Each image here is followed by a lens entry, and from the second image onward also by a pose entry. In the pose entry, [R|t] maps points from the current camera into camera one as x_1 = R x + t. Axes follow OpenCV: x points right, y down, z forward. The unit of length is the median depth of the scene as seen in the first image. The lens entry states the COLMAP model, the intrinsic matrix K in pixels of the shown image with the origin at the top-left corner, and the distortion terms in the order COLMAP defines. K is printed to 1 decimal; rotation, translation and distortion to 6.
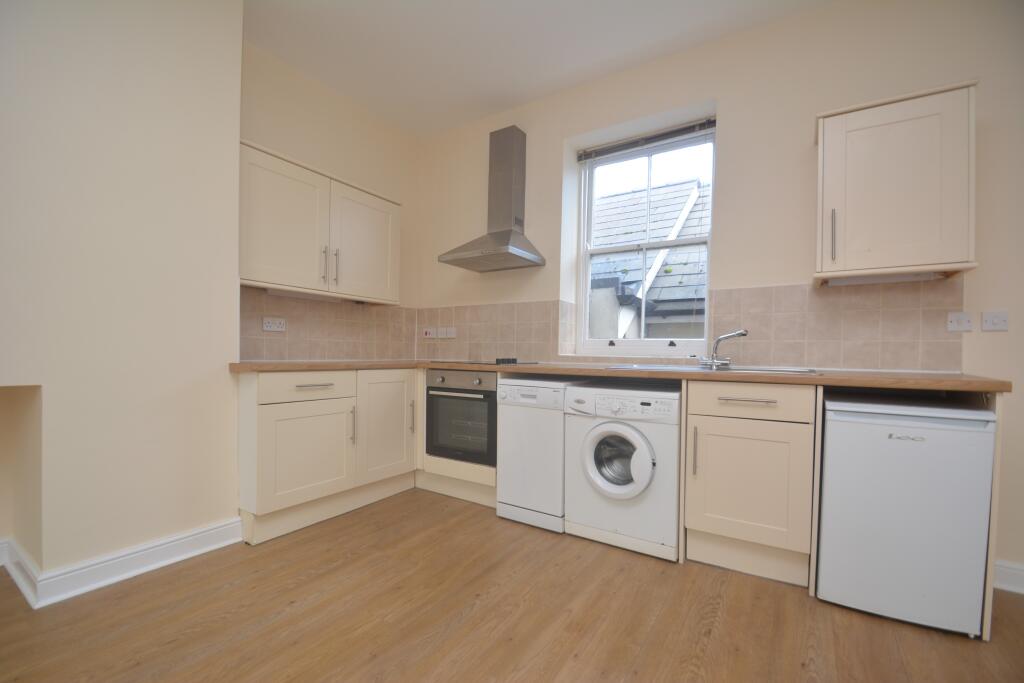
lens RADIAL K [[452.9, 0, 508.6], [0, 452.9, 350.3], [0, 0, 1]] dist [0.001007, -0.000128]
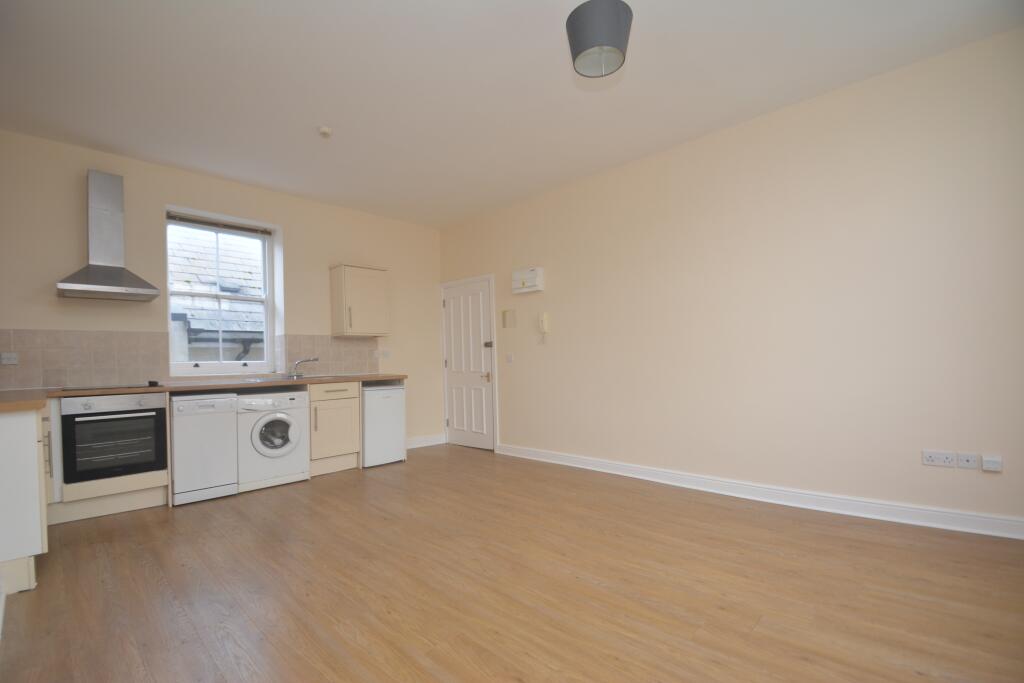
lens RADIAL K [[452.9, 0, 508.6], [0, 452.9, 350.3], [0, 0, 1]] dist [0.001007, -0.000128]
pose [[0.156730, 0.008478, 0.987605, -1.216812], [0.026485, 0.999567, -0.012783, -0.026697], [-0.987286, 0.028160, 0.156437, -0.130378]]
